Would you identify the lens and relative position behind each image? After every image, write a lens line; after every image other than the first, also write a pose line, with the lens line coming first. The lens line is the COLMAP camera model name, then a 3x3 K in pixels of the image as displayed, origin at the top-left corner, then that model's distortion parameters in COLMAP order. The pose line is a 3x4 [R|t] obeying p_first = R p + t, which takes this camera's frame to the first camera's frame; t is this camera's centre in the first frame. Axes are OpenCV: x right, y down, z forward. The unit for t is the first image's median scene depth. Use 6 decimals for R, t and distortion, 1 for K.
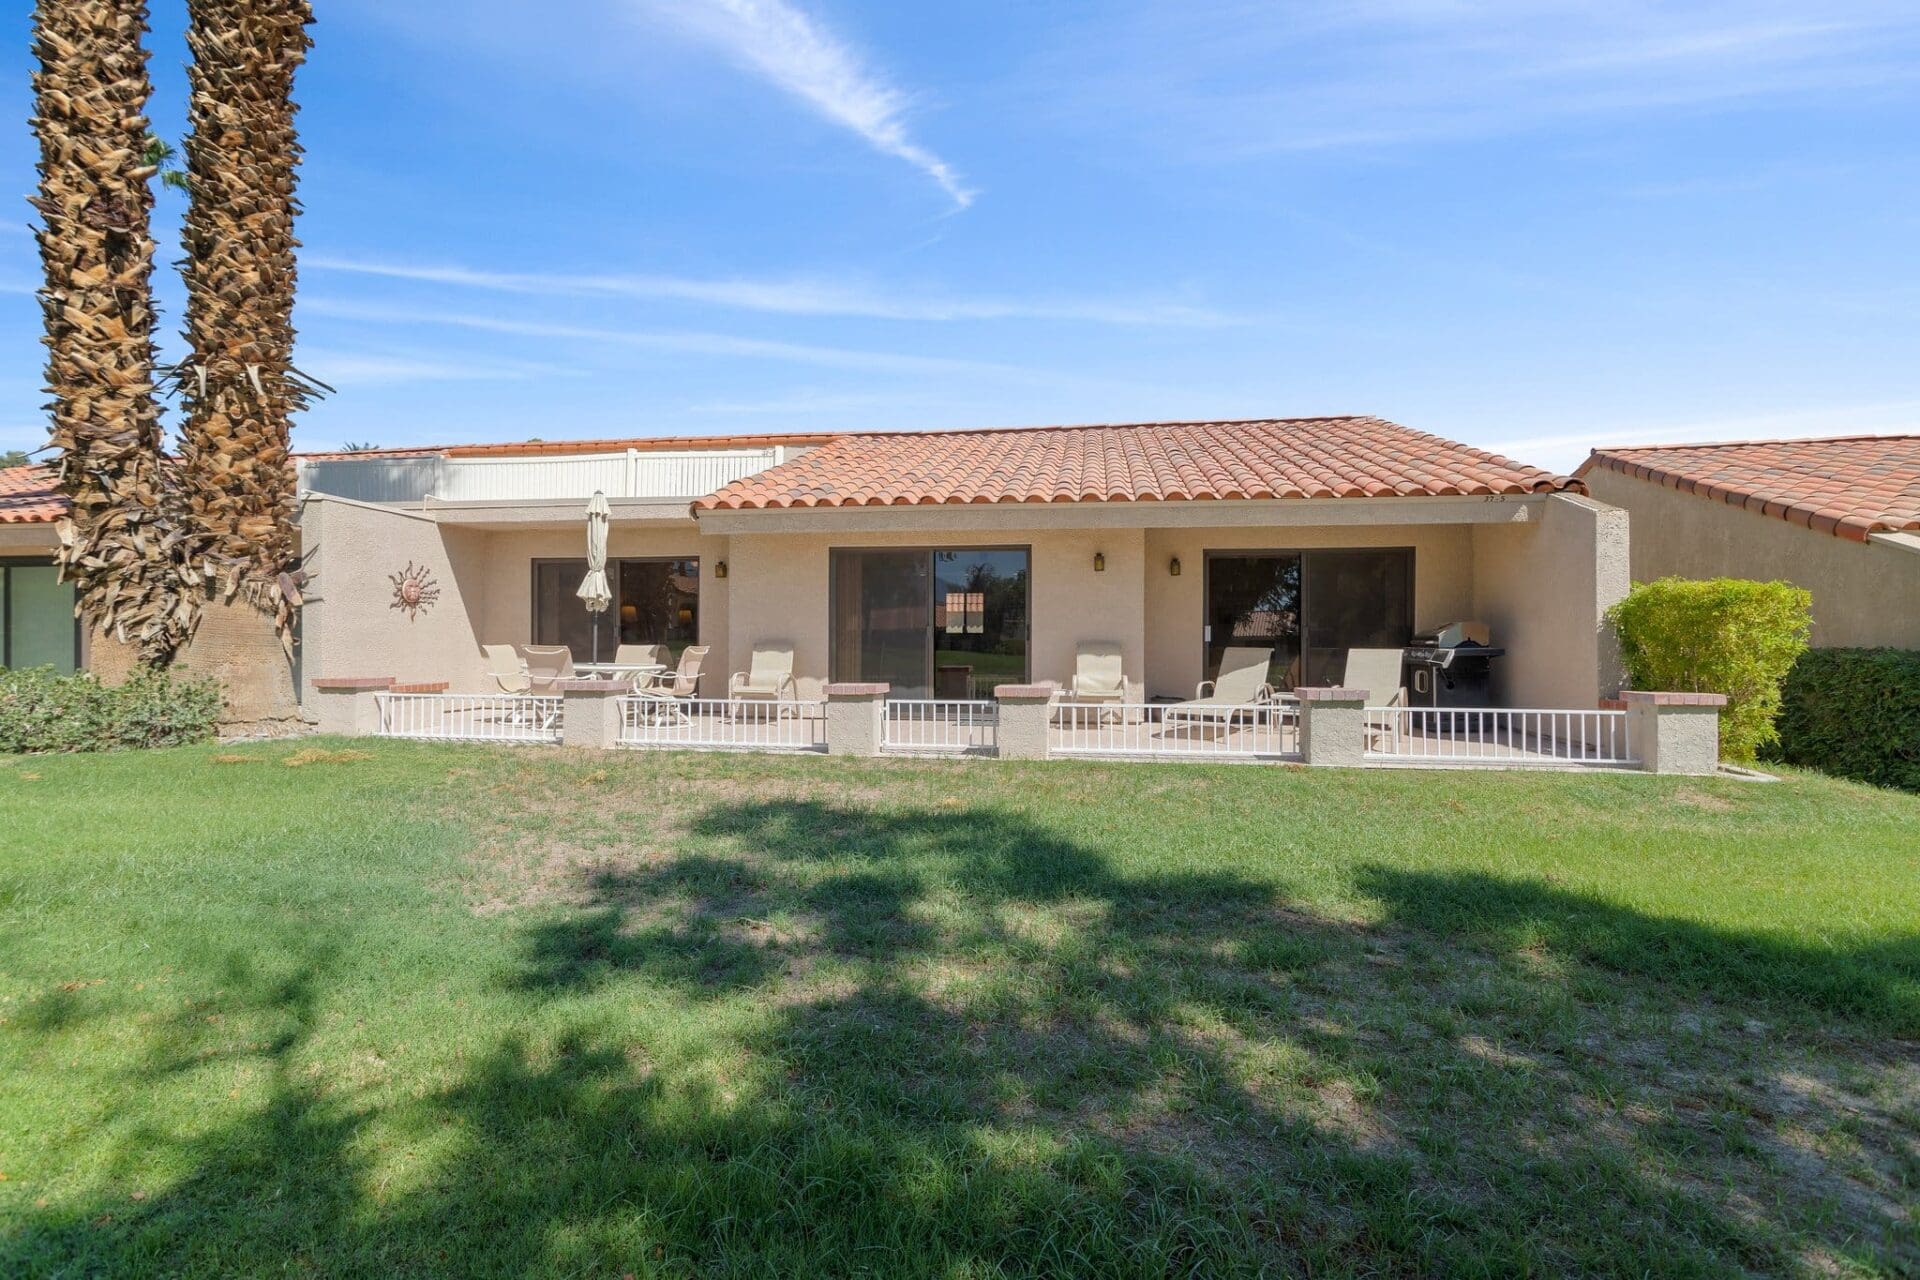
lens RADIAL K [[913.1, 0, 957.4], [0, 913.1, 634.3], [0, 0, 1]] dist [0.003024, 0.001056]
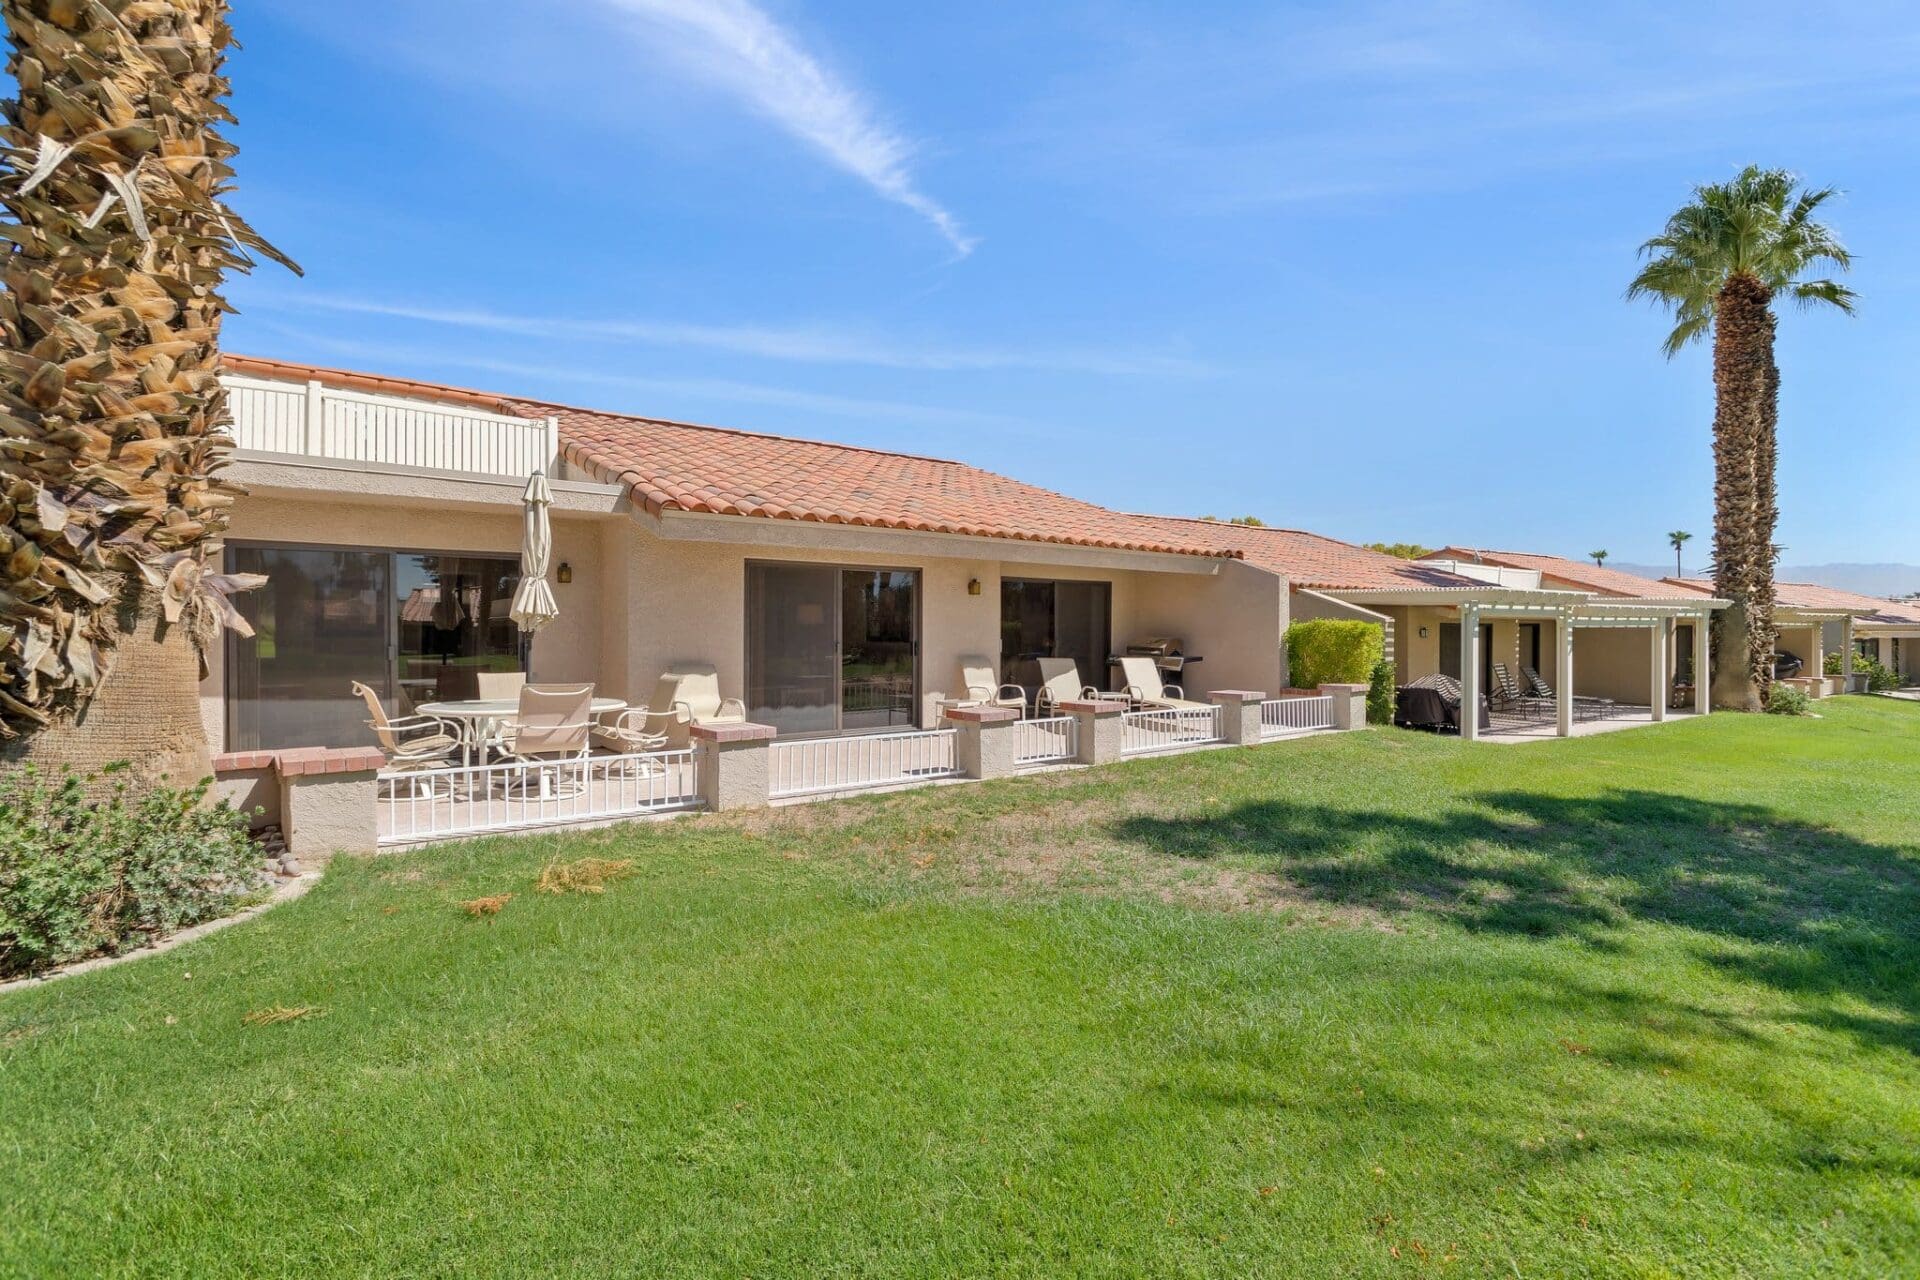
lens RADIAL K [[913.1, 0, 957.4], [0, 913.1, 634.3], [0, 0, 1]] dist [0.003024, 0.001056]
pose [[0.689414, -0.003543, 0.724359, -0.847258], [-0.008716, 0.999875, 0.013185, -0.044844], [-0.724315, -0.015403, 0.689297, 0.290929]]
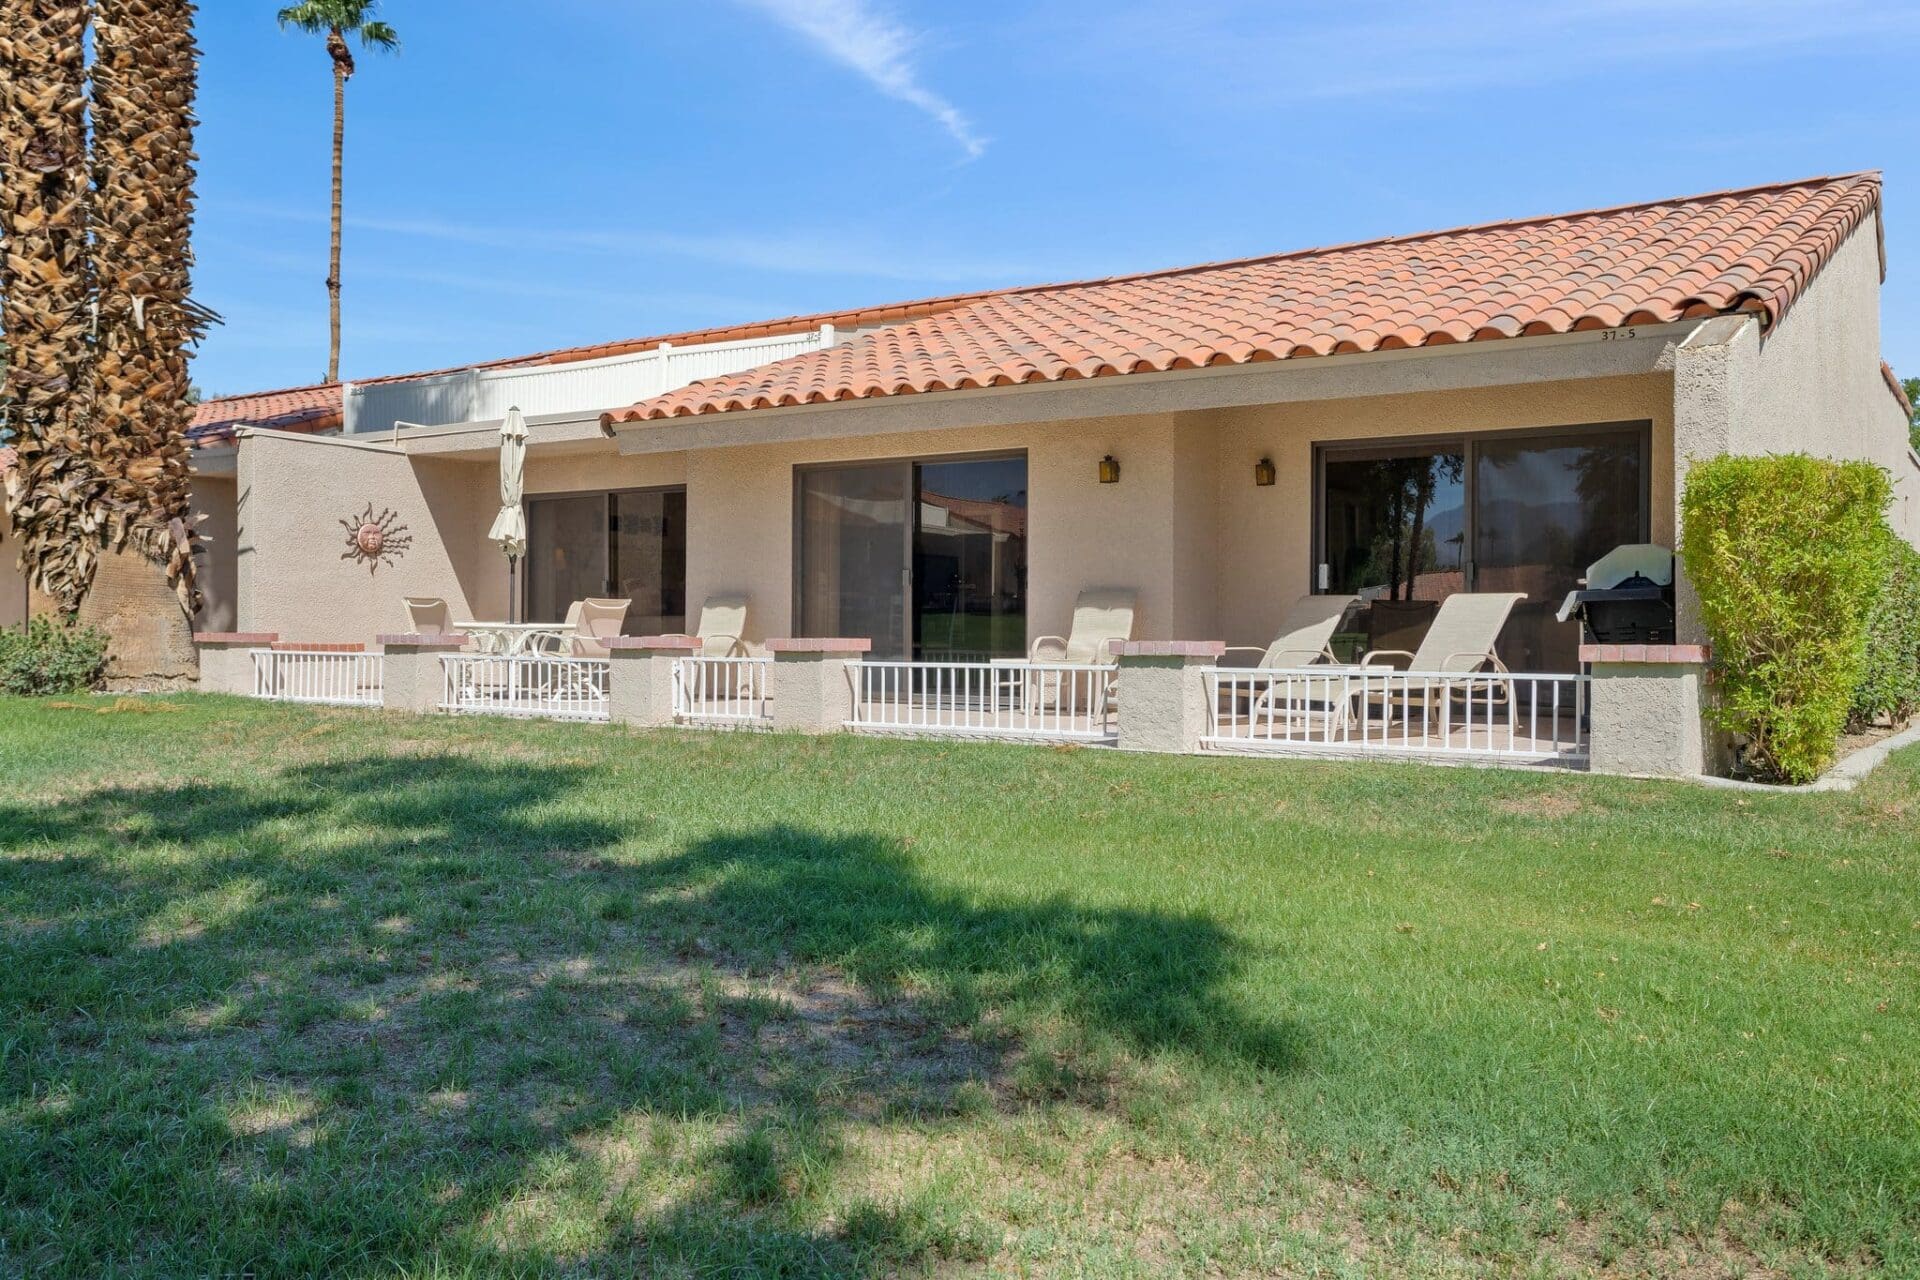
lens RADIAL K [[1612.7, 0, 965.5], [0, 1612.7, 609.4], [0, 0, 1]] dist [0.017408, 0.002579]
pose [[0.904277, -0.005087, -0.426915, 0.694582], [0.001966, 0.999968, -0.007751, 0.039970], [0.426941, 0.006170, 0.904258, -0.138138]]
